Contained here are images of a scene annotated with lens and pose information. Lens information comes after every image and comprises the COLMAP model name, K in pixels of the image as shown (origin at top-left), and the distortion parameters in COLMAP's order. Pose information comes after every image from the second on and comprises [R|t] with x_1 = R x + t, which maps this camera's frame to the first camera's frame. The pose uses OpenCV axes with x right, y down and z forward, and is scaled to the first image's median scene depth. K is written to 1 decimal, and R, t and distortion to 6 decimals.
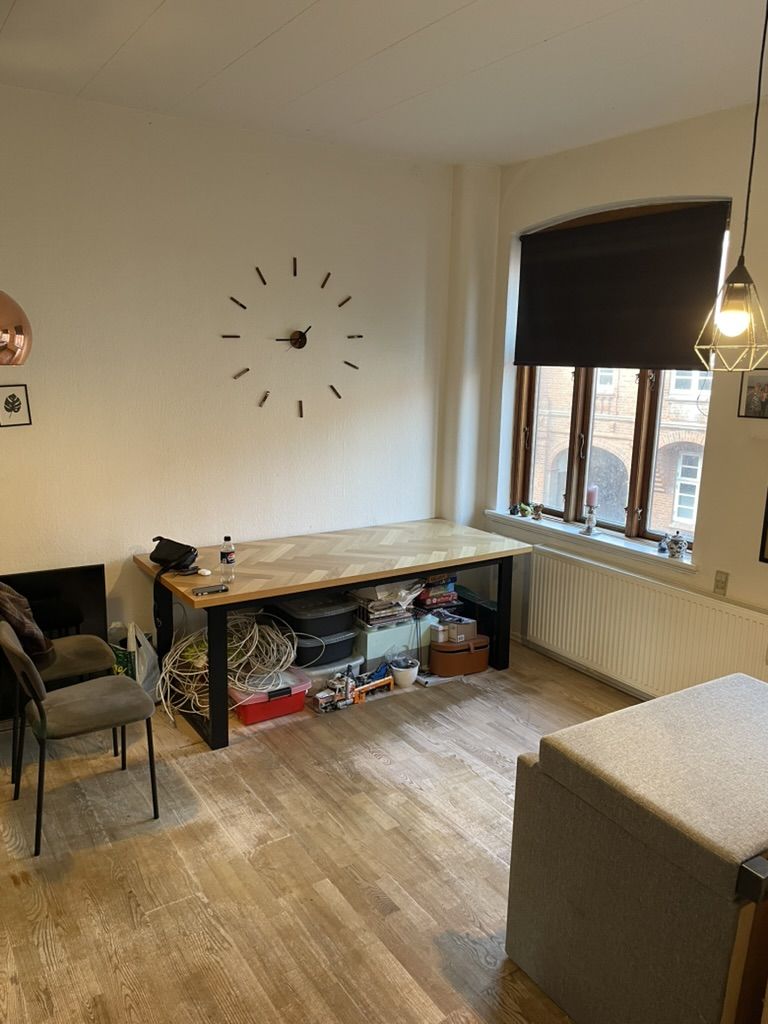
lens RADIAL K [[768.1, 0, 388.3], [0, 768.1, 512.2], [0, 0, 1]] dist [0.037377, -0.003477]
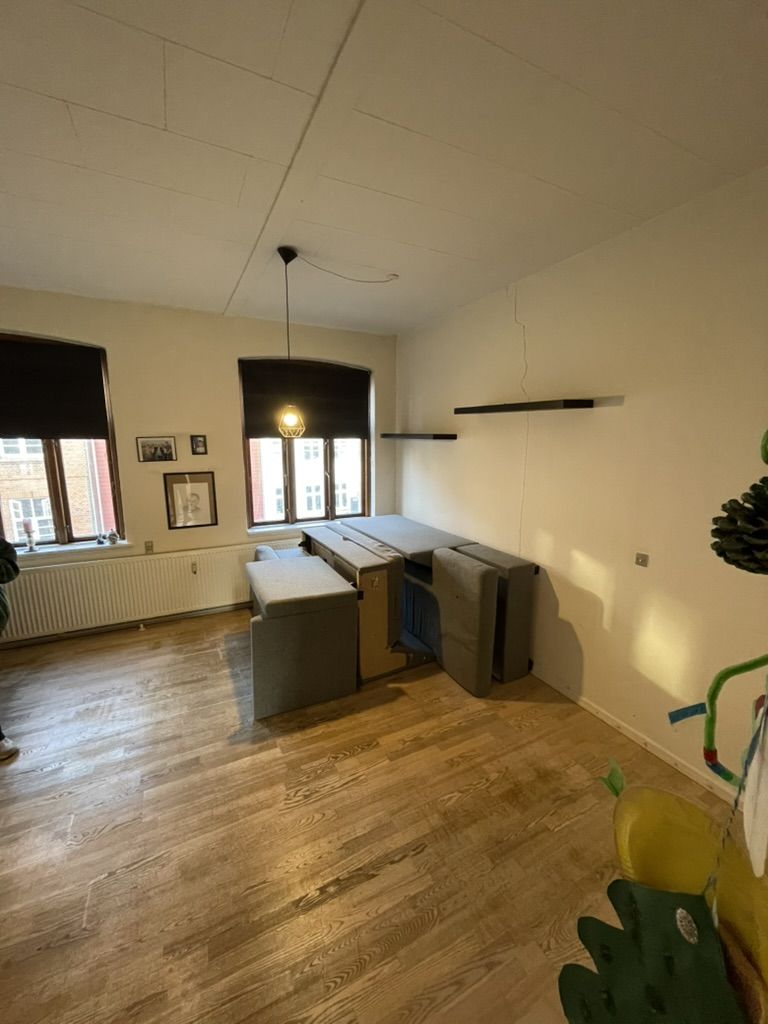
lens RADIAL K [[405.4, 0, 384.0], [0, 405.4, 512.0], [0, 0, 1]] dist [-0.011392, 0.000120]
pose [[0.123785, -0.210077, 0.969817, -0.468673], [0.198073, 0.962896, 0.183296, -0.063281], [-0.972340, 0.169405, 0.160803, 0.249565]]
